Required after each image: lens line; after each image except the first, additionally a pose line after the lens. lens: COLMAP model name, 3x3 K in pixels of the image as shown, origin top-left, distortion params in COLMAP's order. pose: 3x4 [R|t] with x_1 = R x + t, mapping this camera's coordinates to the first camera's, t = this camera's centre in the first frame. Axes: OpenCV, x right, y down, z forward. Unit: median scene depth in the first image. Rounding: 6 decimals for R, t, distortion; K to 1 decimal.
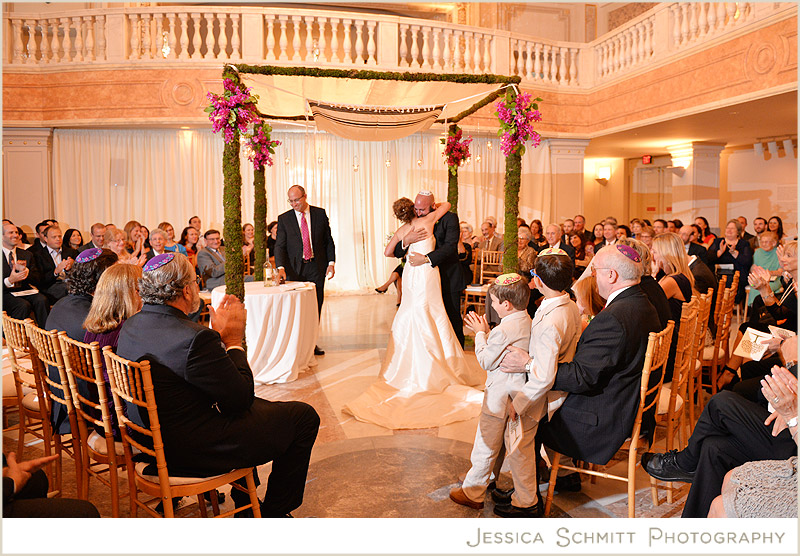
lens RADIAL K [[576.5, 0, 400.7], [0, 576.5, 232.1], [0, 0, 1]] dist [-0.032961, -0.002346]
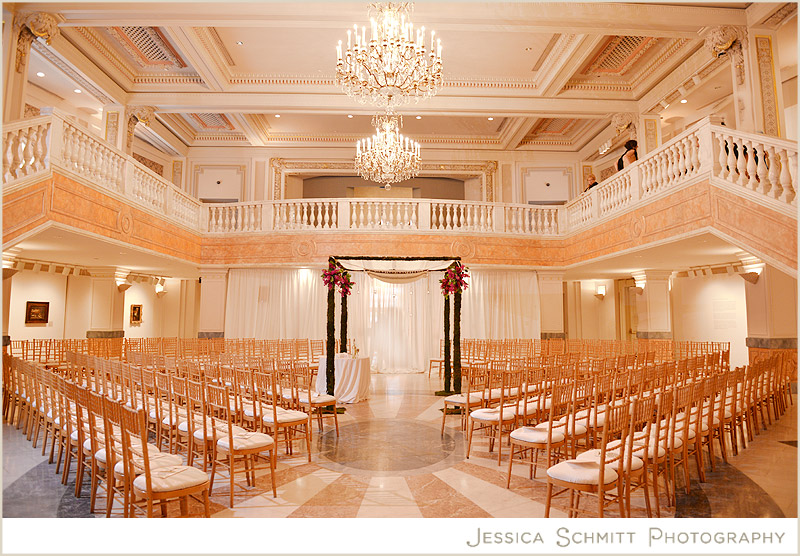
lens RADIAL K [[576.5, 0, 400.7], [0, 576.5, 232.1], [0, 0, 1]] dist [-0.032961, -0.002346]
pose [[0.987766, -0.016546, -0.155062, 0.176395], [-0.012034, 0.983303, -0.181580, 0.019518], [0.155477, 0.181224, 0.971074, -0.639133]]
